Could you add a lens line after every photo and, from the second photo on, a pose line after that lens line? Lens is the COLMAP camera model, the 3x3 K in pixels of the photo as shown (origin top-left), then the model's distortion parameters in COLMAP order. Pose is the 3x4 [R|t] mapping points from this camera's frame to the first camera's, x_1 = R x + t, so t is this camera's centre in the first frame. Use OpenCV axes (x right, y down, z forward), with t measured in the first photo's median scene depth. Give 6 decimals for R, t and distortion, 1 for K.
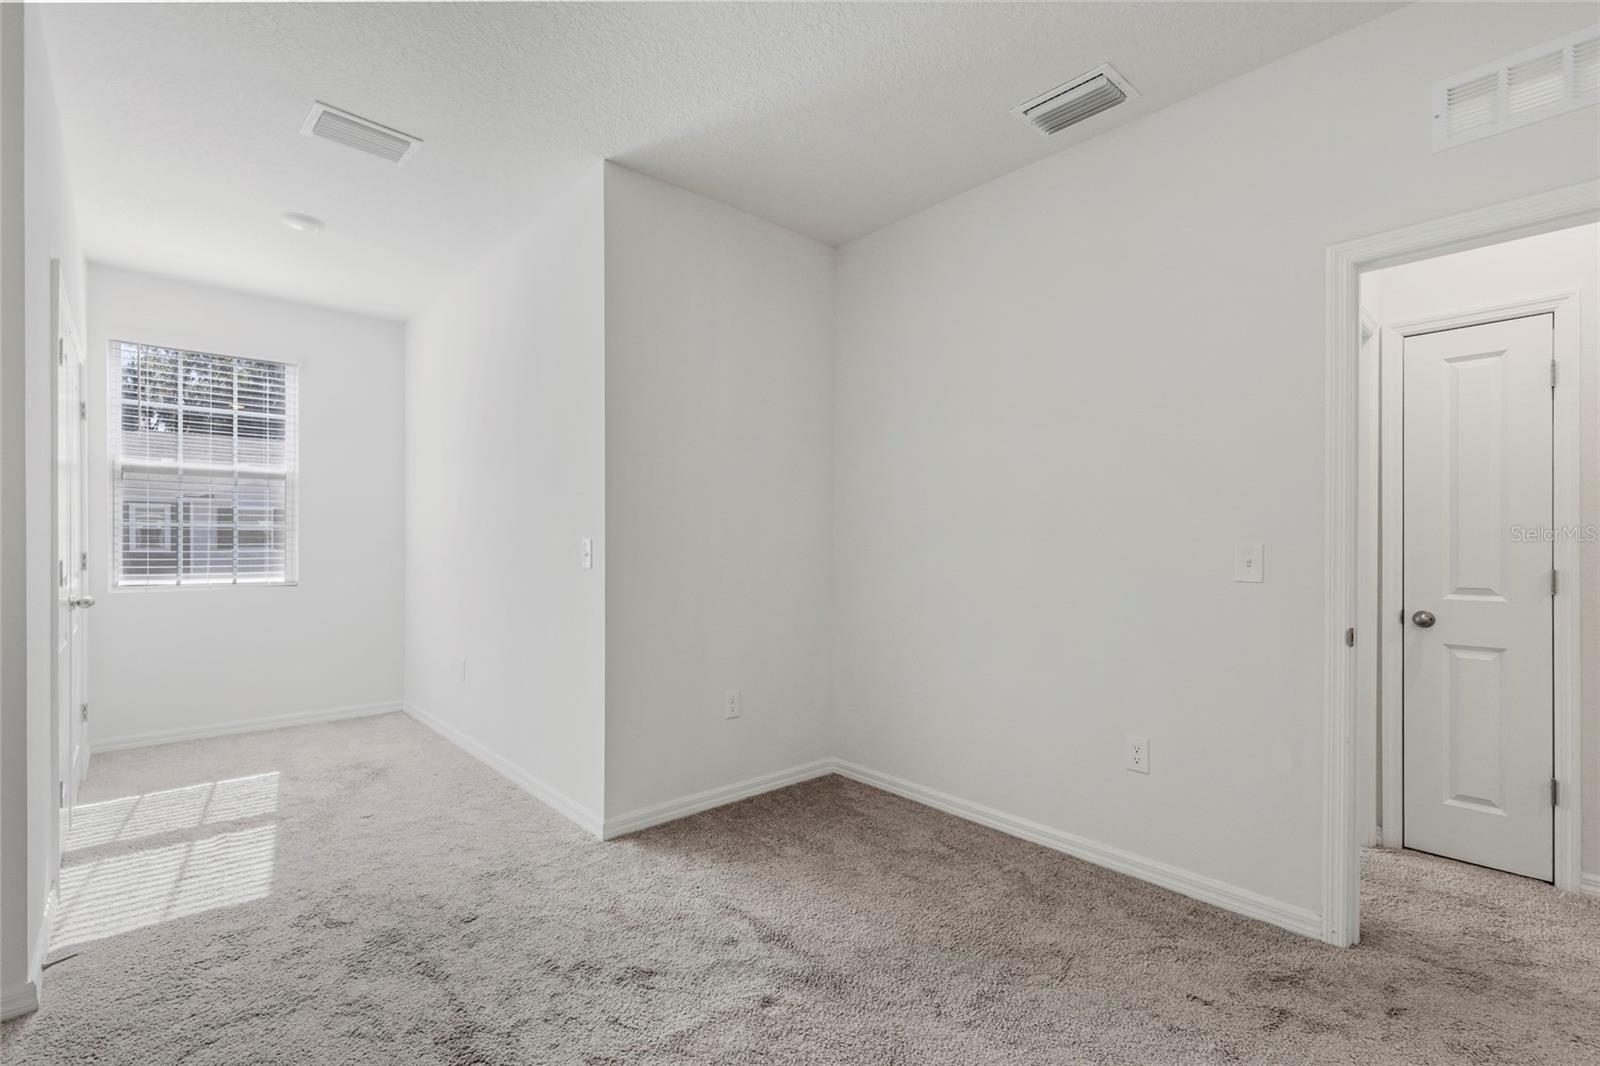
lens RADIAL K [[723.4, 0, 789.4], [0, 723.4, 537.1], [0, 0, 1]] dist [0.004760, 0.000341]
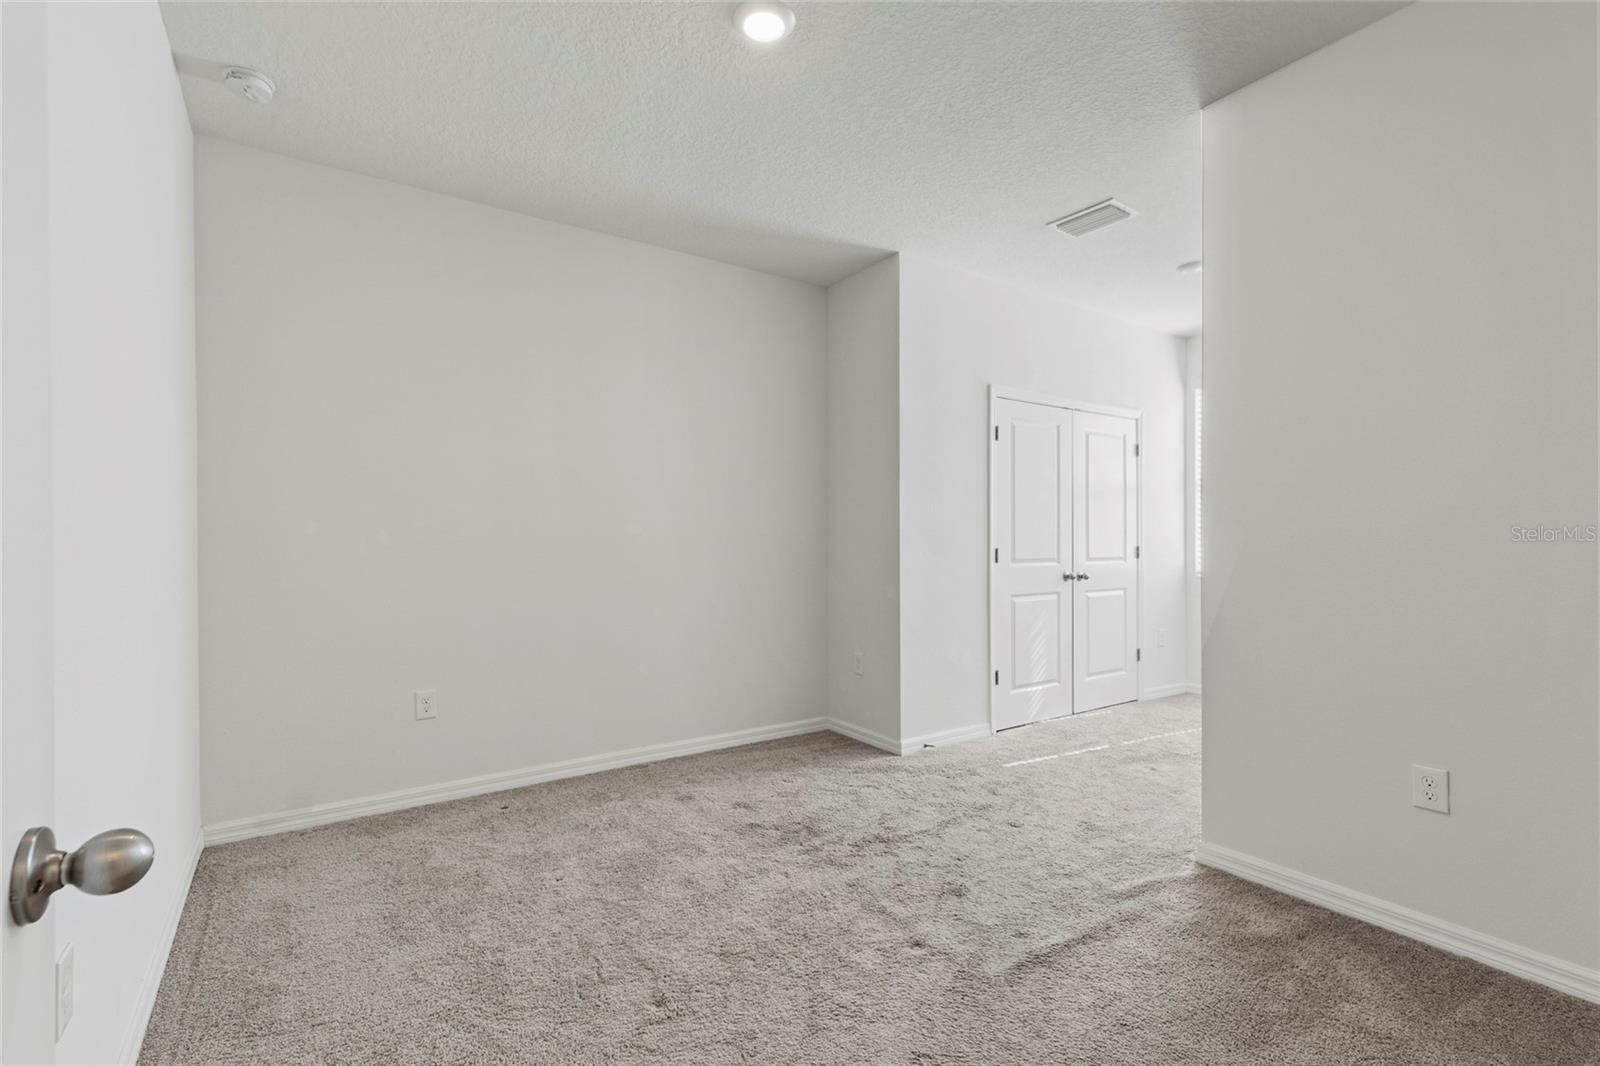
lens RADIAL K [[723.4, 0, 796.0], [0, 723.4, 531.4], [0, 0, 1]] dist [0.004760, 0.000341]
pose [[-0.130800, -0.019066, -0.991225, 0.920597], [0.007229, 0.999770, -0.020184, 0.025128], [0.991382, -0.009806, -0.130632, 0.801331]]
